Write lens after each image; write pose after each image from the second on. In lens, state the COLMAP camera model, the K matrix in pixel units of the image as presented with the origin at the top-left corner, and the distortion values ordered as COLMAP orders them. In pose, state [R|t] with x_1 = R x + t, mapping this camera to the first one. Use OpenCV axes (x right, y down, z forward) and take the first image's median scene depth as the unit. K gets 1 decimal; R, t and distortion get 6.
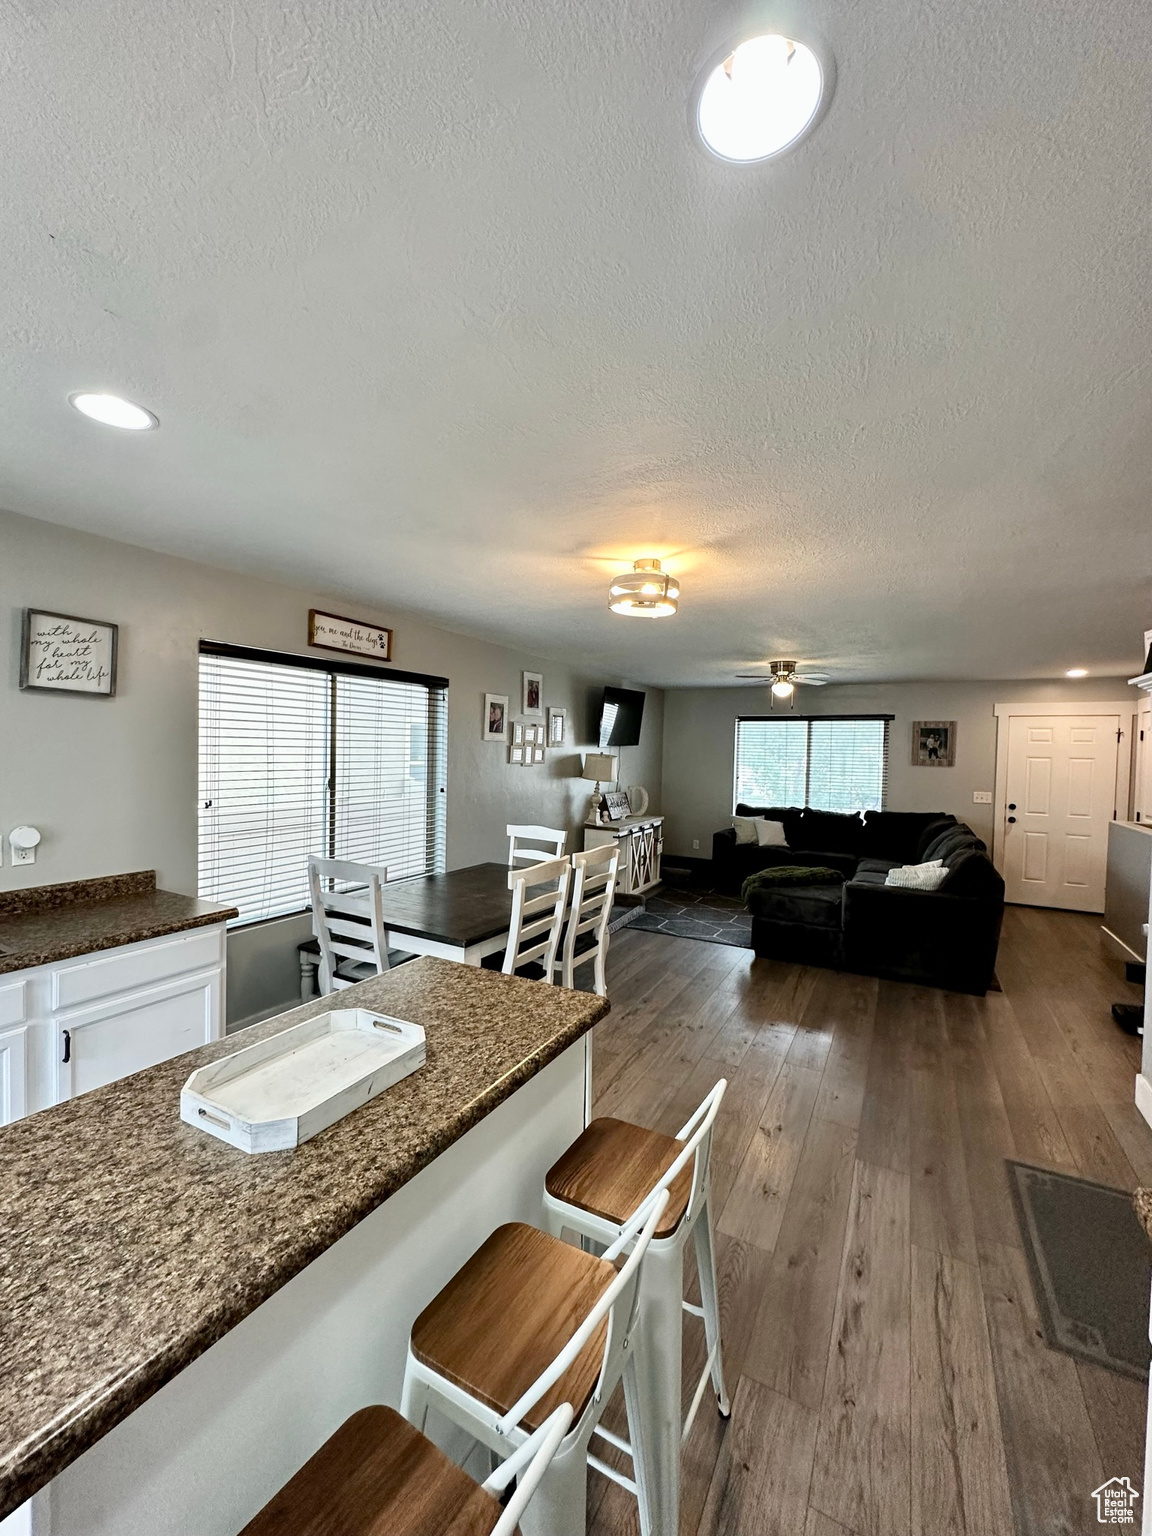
lens RADIAL K [[612.7, 0, 573.4], [0, 612.7, 763.9], [0, 0, 1]] dist [-0.004140, 0.001309]
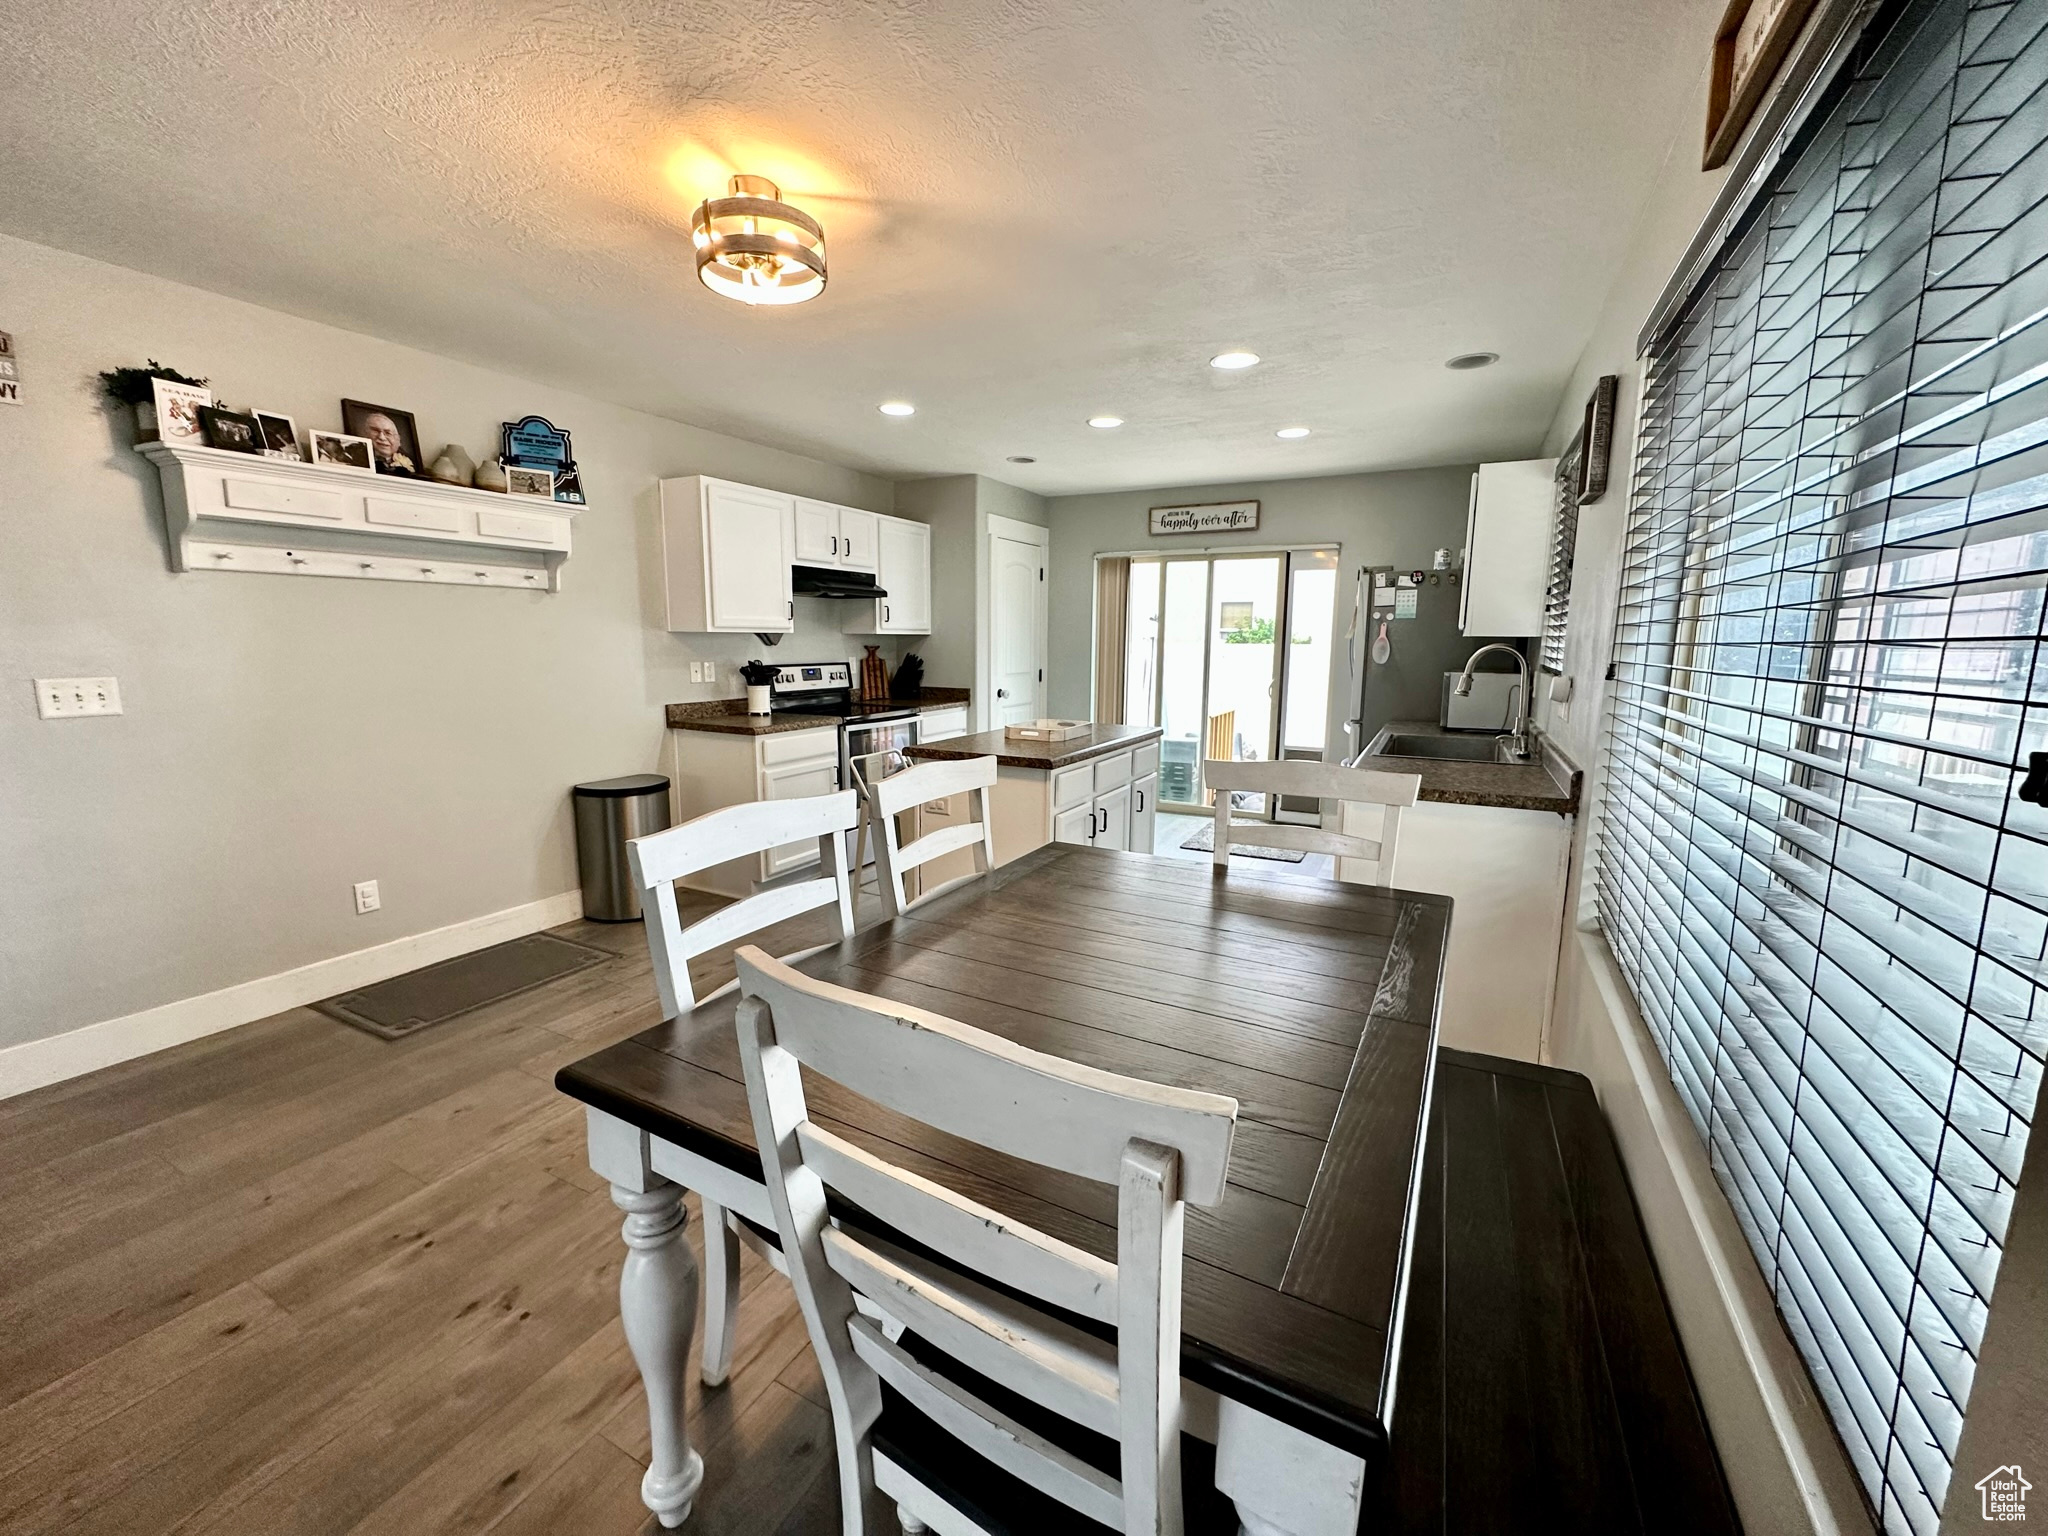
lens RADIAL K [[816.9, 0, 1019.9], [0, 816.9, 764.4], [0, 0, 1]] dist [-0.004140, 0.001309]
pose [[-0.999443, -0.026223, -0.020655, -0.056005], [-0.029459, 0.983897, 0.176294, 0.019911], [0.015700, 0.176805, -0.984121, 0.889152]]
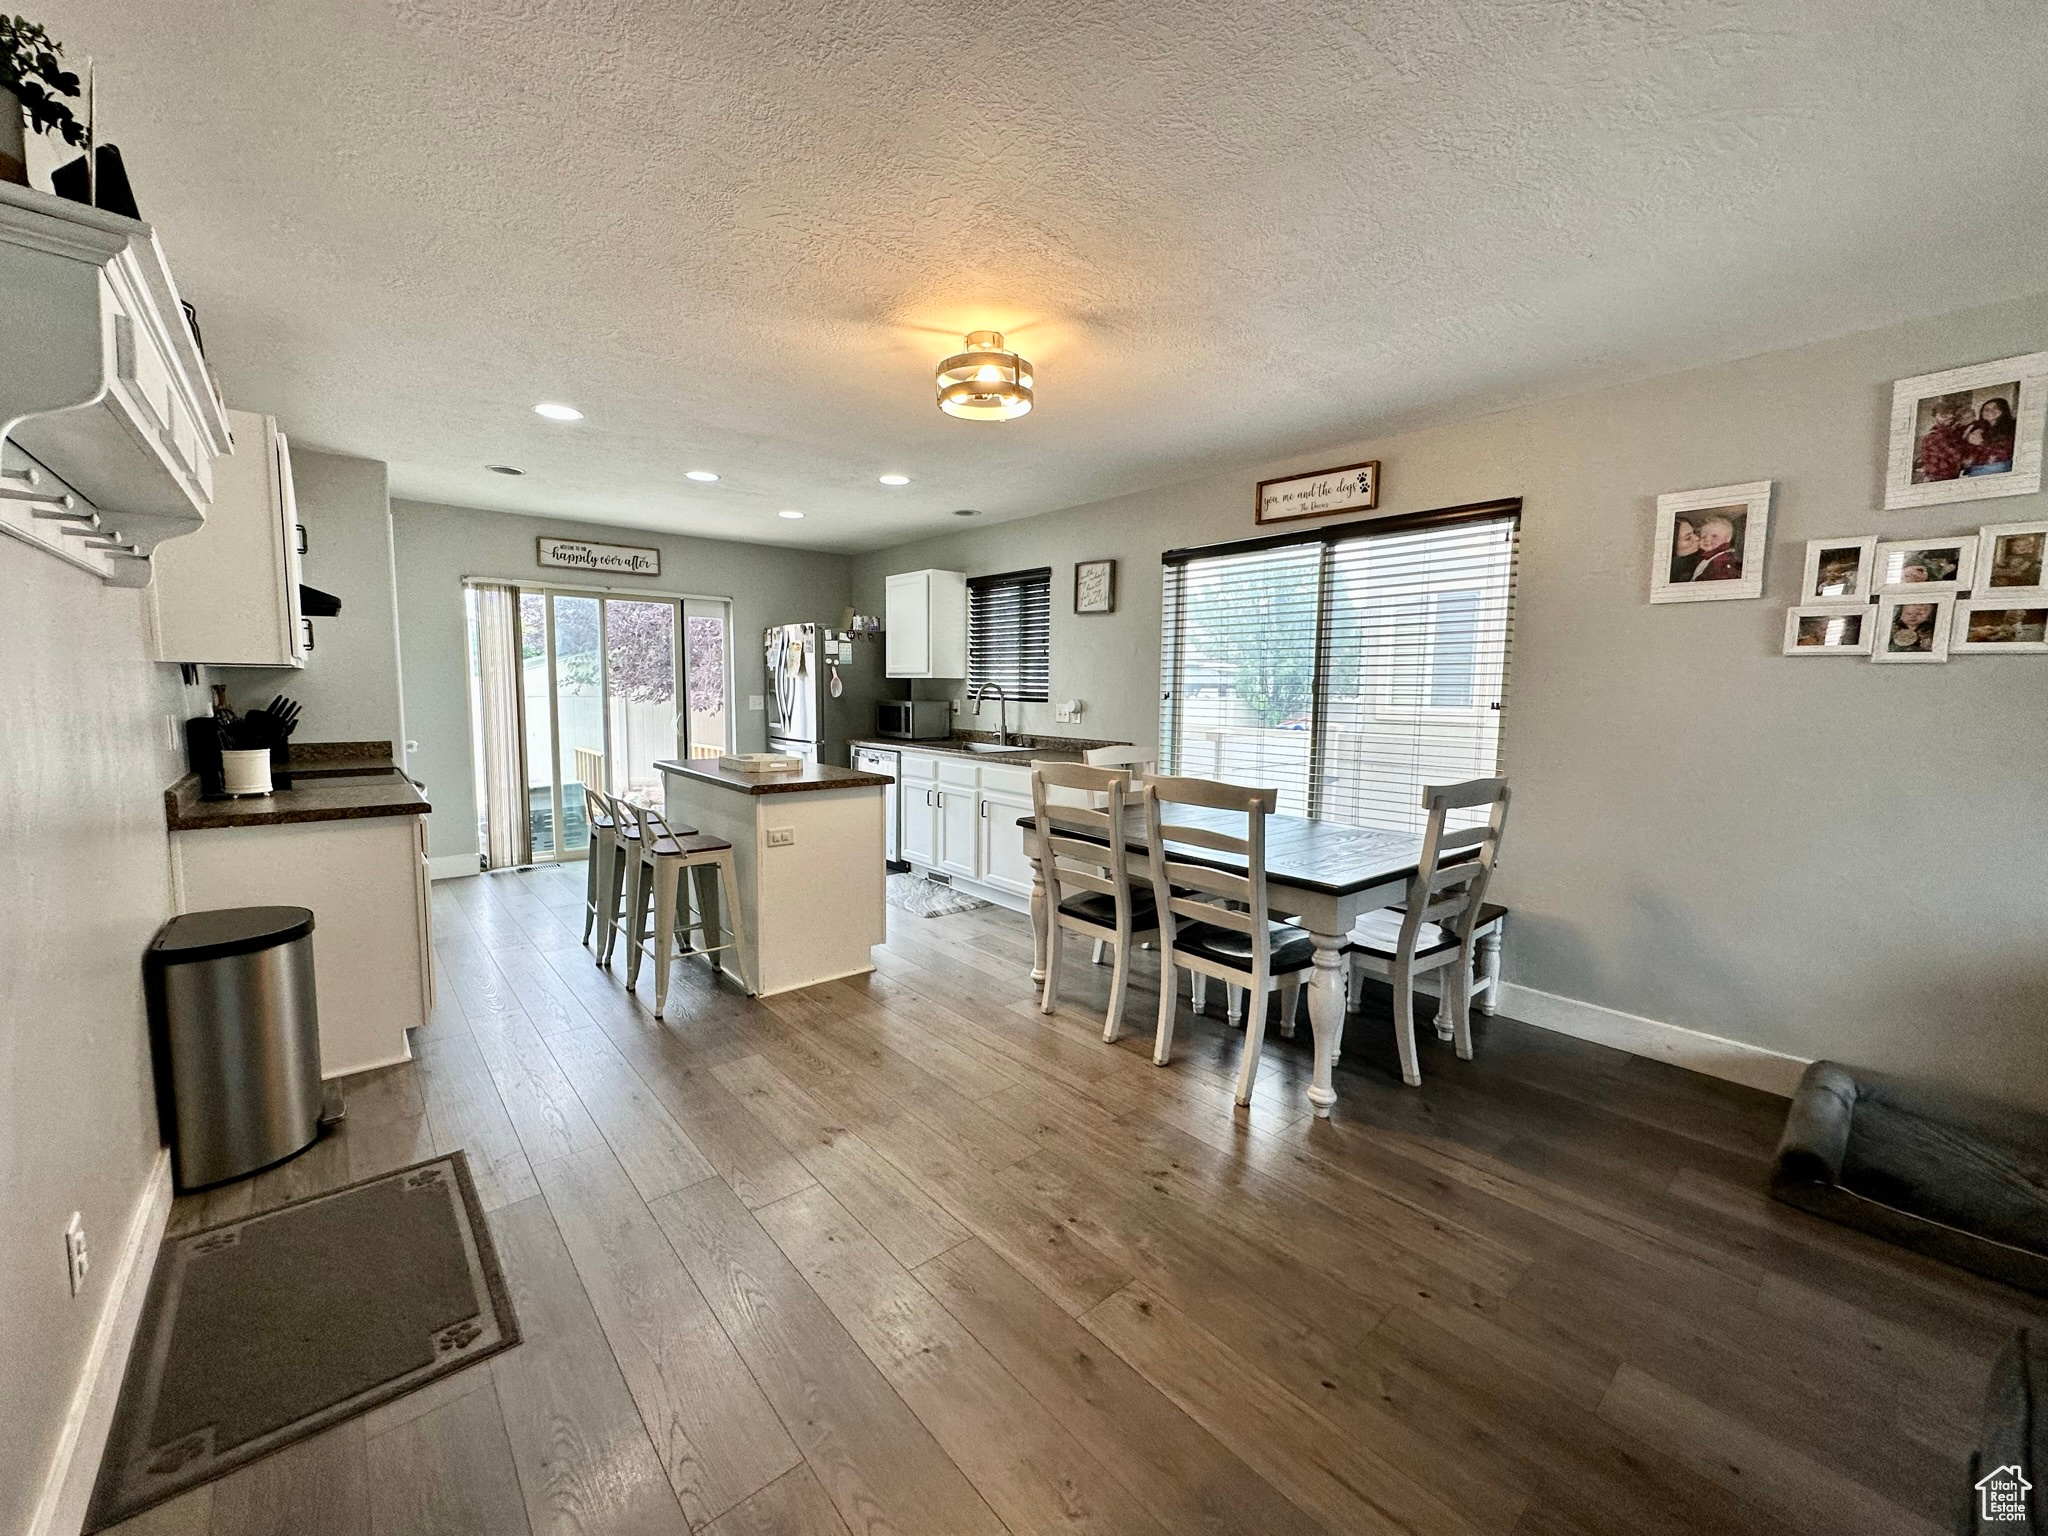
lens RADIAL K [[816.9, 0, 1022.6], [0, 816.9, 760.7], [0, 0, 1]] dist [-0.004140, 0.001309]
pose [[-0.350354, 0.060824, -0.934640, 0.503832], [-0.041749, 0.995883, 0.080460, 0.040562], [0.935686, 0.067210, -0.346373, 0.690682]]
